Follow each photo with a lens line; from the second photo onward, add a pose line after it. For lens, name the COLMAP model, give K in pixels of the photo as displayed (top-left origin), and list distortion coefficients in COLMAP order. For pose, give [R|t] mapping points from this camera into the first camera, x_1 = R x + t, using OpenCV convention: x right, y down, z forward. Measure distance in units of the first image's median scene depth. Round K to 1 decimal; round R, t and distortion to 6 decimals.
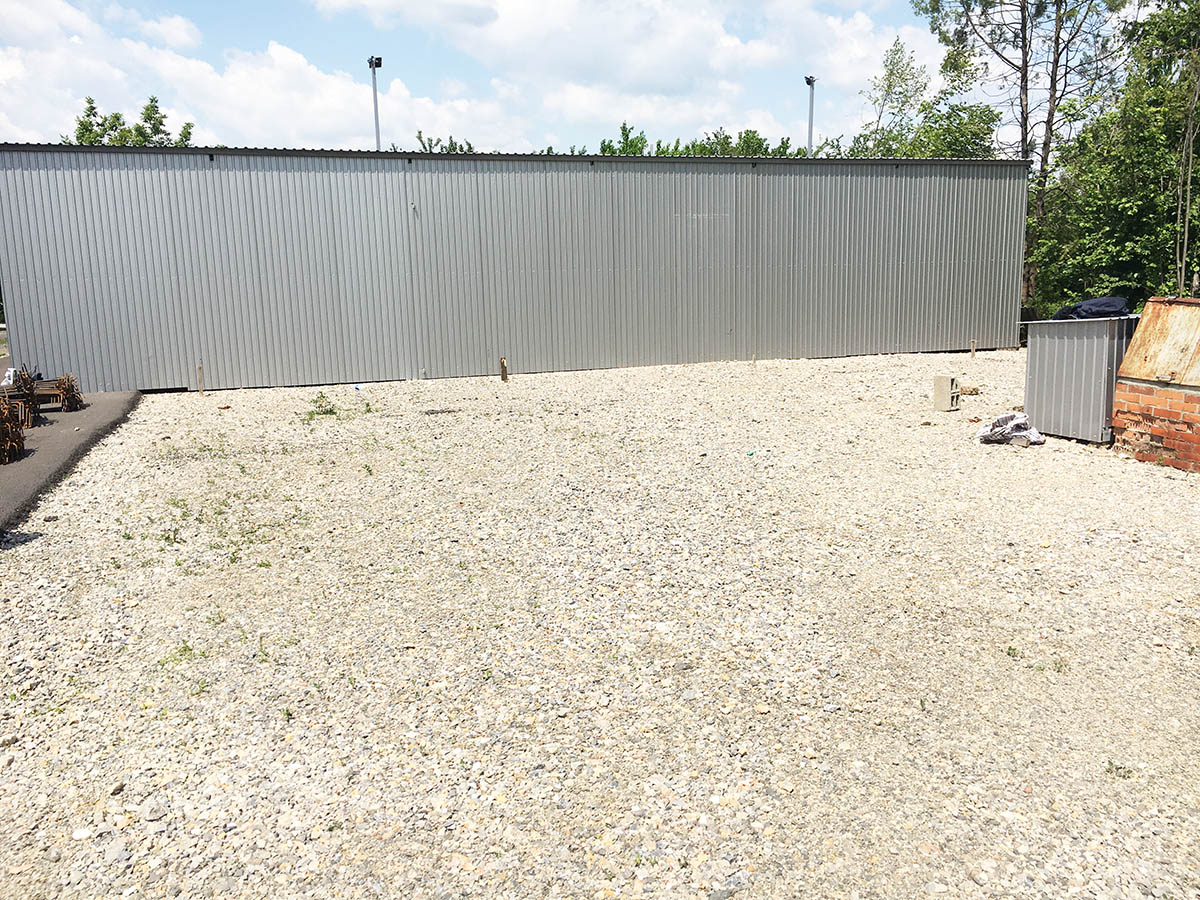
lens RADIAL K [[1010.7, 0, 600.0], [0, 1010.7, 450.0], [0, 0, 1]] dist [0.081720, -0.113163]
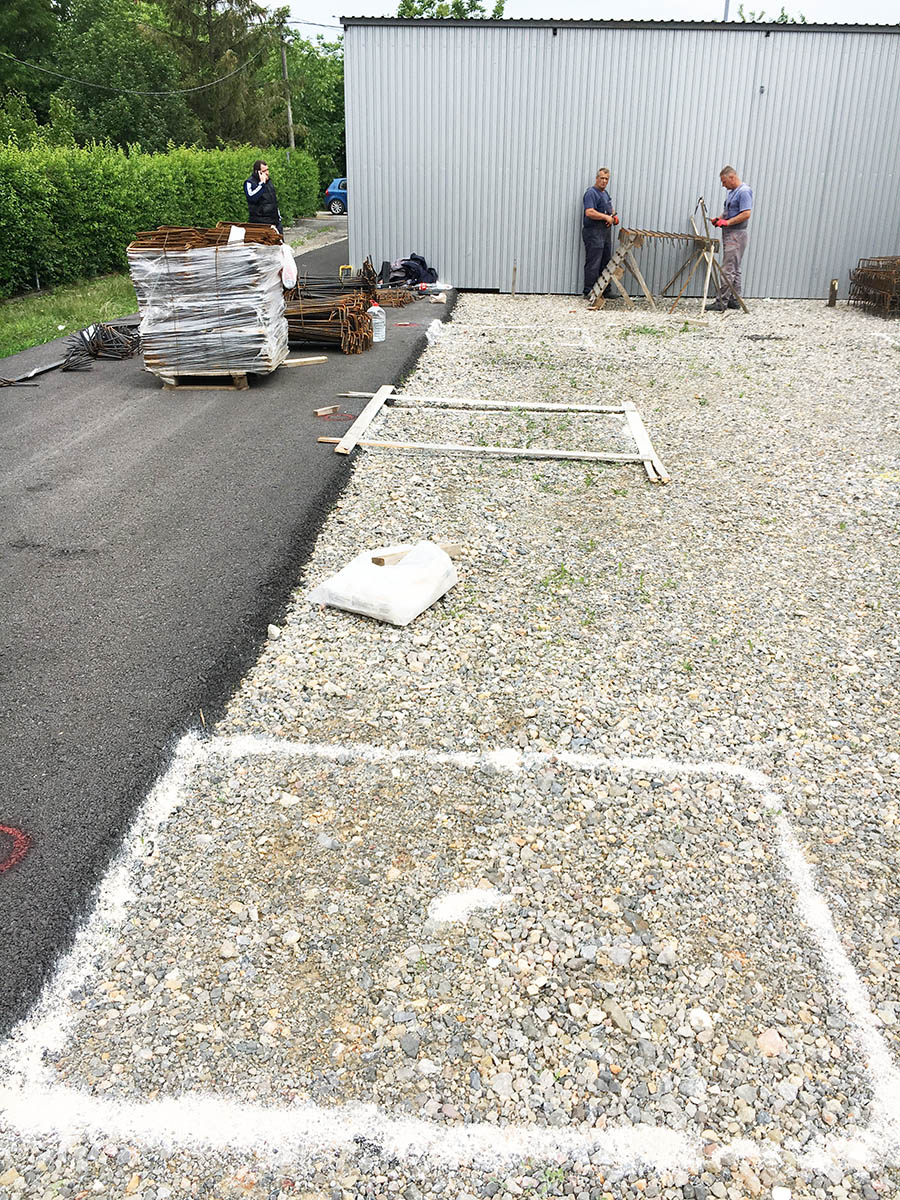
lens RADIAL K [[1010.7, 0, 450.0], [0, 1010.7, 600.0], [0, 0, 1]] dist [0.081720, -0.113163]
pose [[0.922145, 0.184662, -0.339925, -0.140582], [-0.105173, 0.965288, 0.239075, -0.000927], [0.372274, -0.184711, 0.909557, 0.057812]]
